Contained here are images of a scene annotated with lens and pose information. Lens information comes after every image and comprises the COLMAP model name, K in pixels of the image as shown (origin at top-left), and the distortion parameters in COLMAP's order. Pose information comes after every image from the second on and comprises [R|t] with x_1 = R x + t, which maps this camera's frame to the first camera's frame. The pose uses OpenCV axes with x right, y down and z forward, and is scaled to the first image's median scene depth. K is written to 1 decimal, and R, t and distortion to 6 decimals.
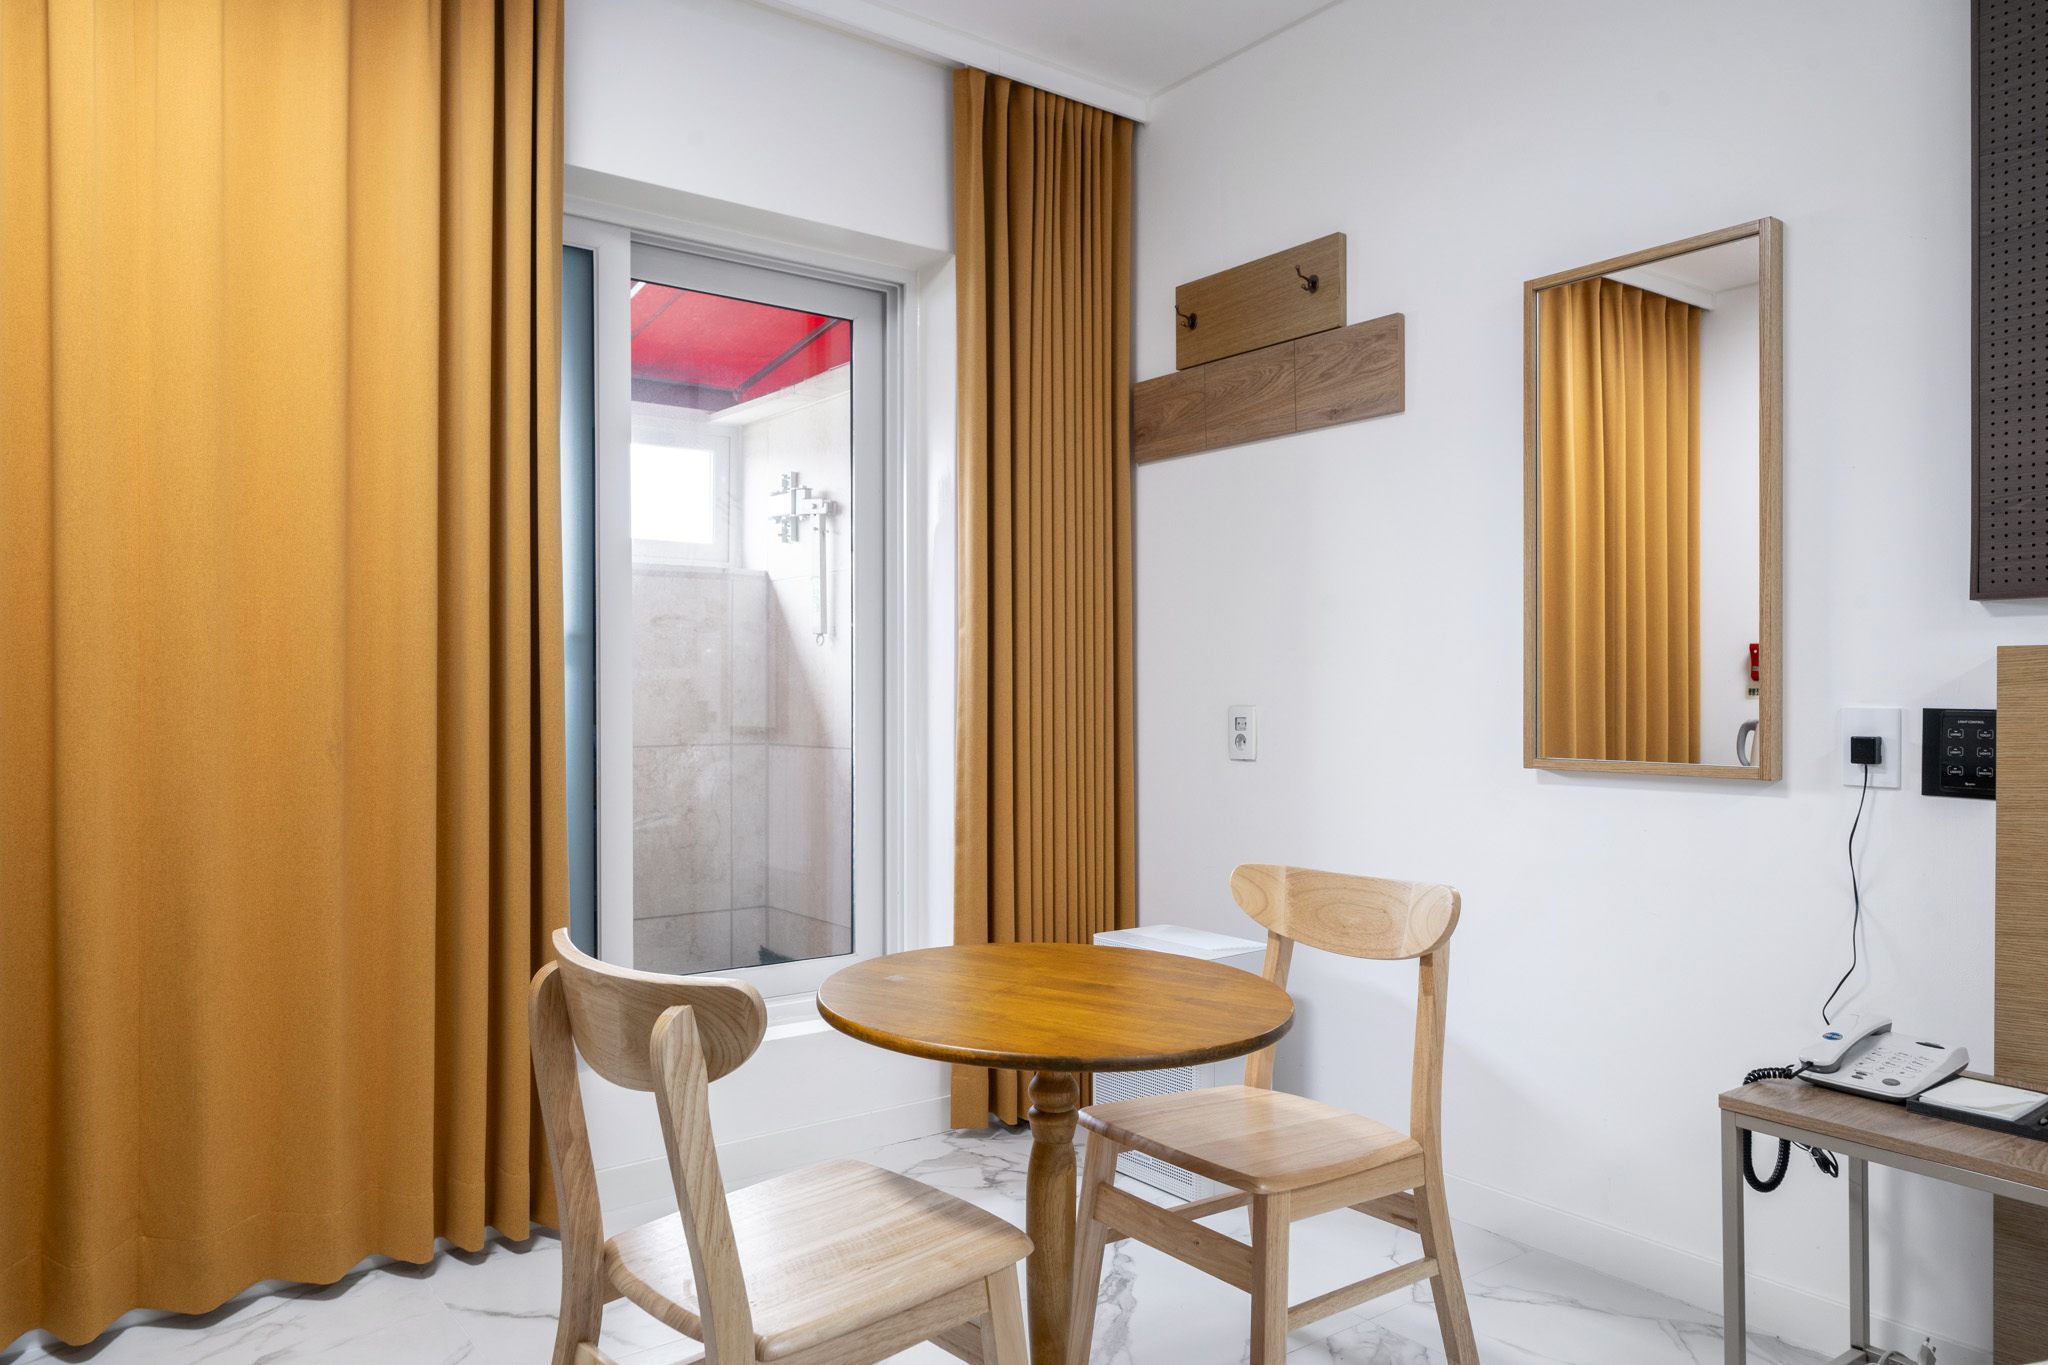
lens RADIAL K [[1388.5, 0, 1012.6], [0, 1388.5, 668.8], [0, 0, 1]] dist [0.006477, -0.012024]
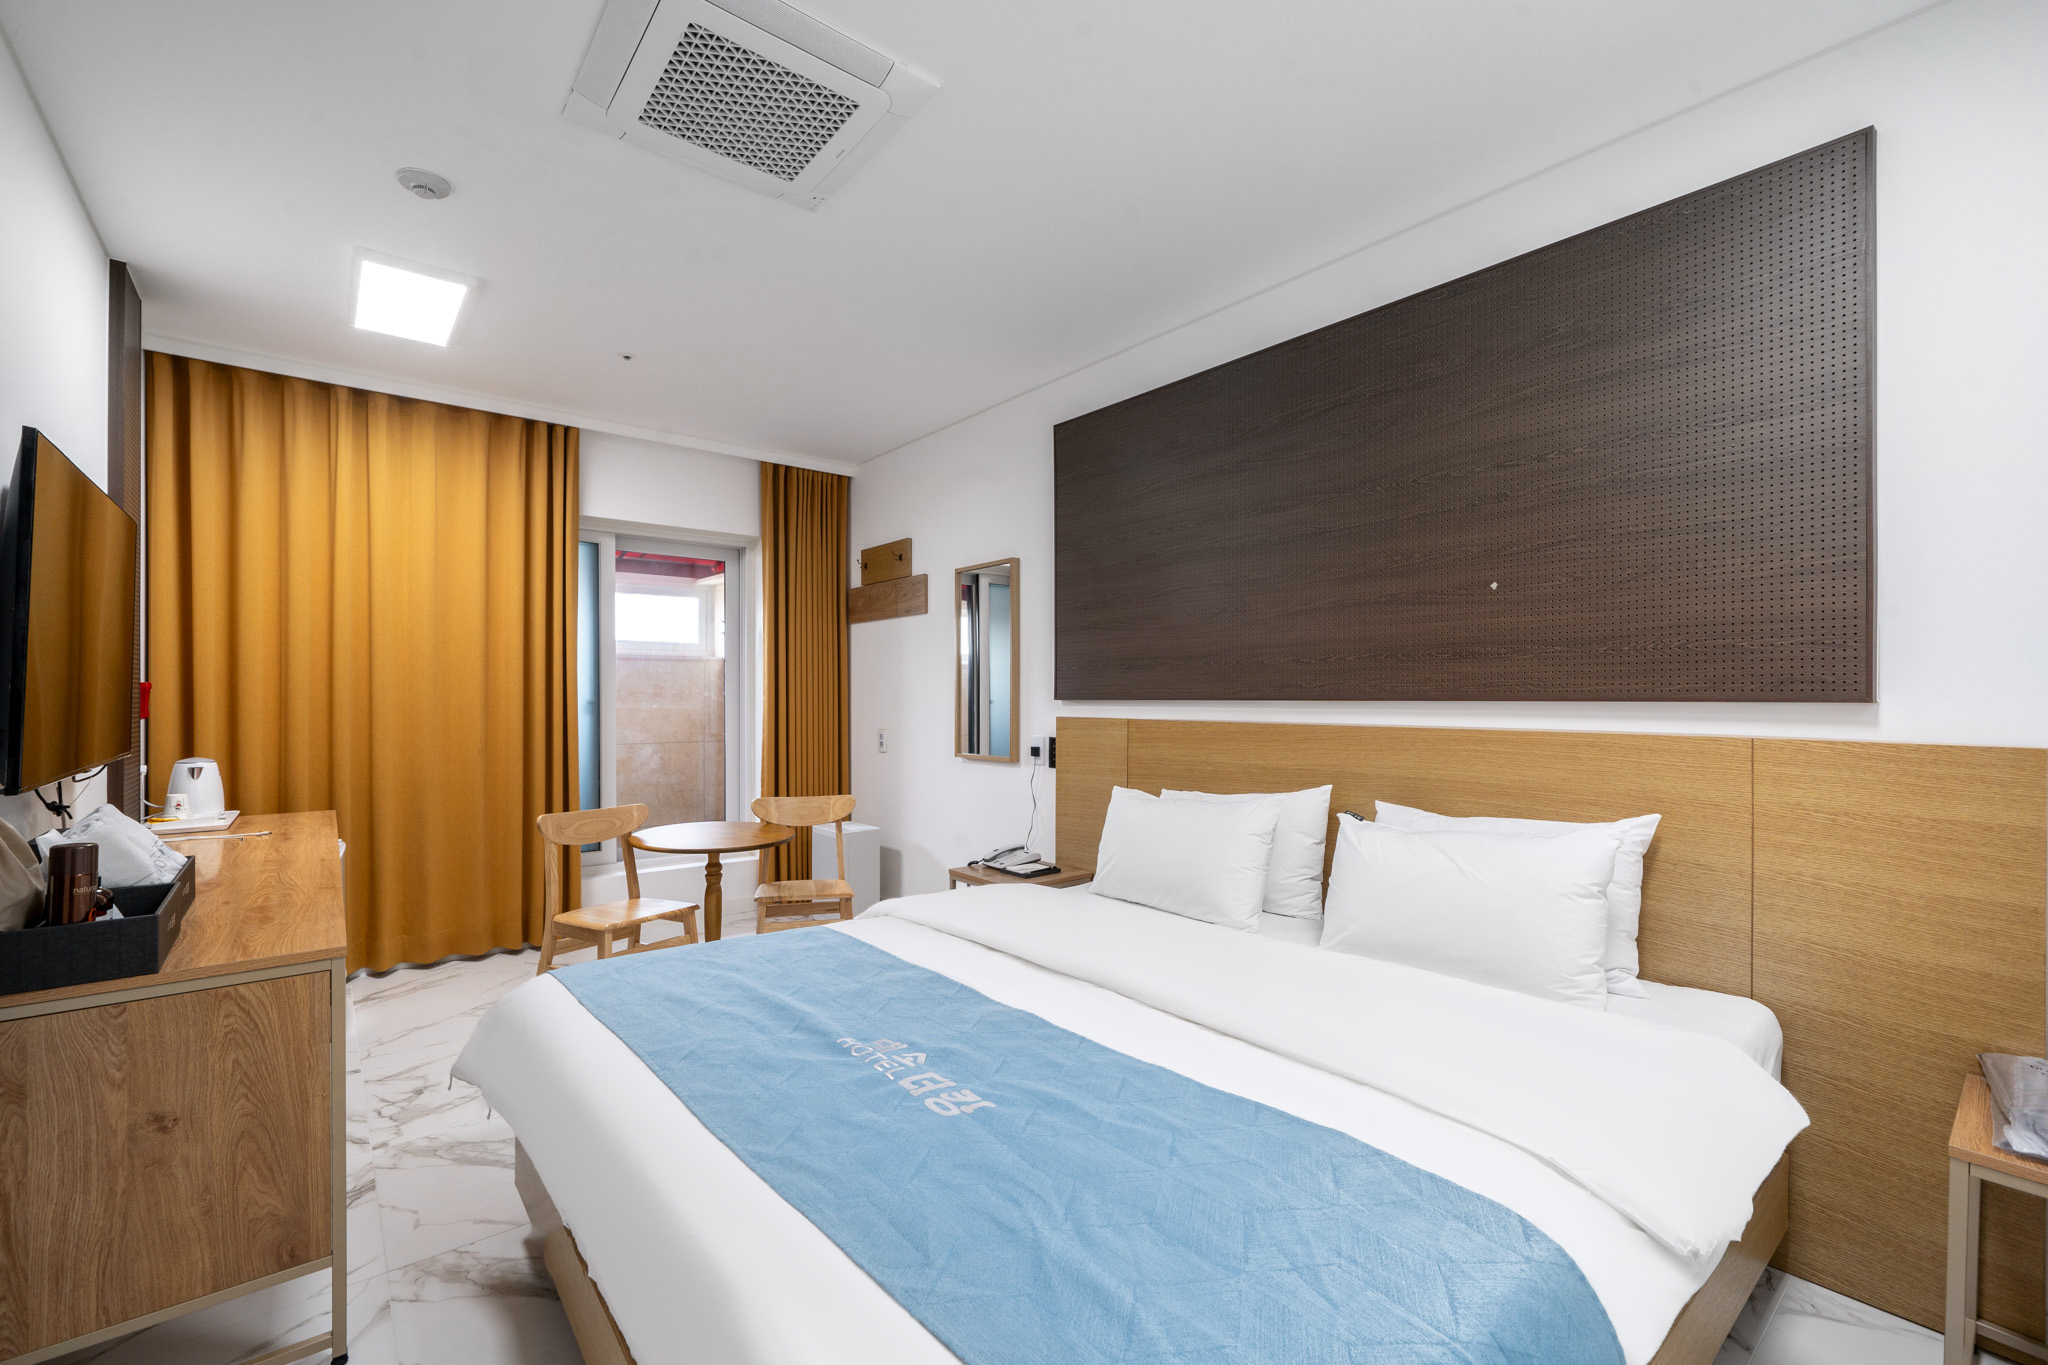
lens RADIAL K [[846.9, 0, 1009.4], [0, 846.9, 686.9], [0, 0, 1]] dist [-0.009602, 0.000473]
pose [[0.998873, 0.001247, 0.047445, 0.341460], [-0.001294, 0.999999, 0.000976, -0.052001], [-0.047443, -0.001037, 0.998873, -0.502422]]
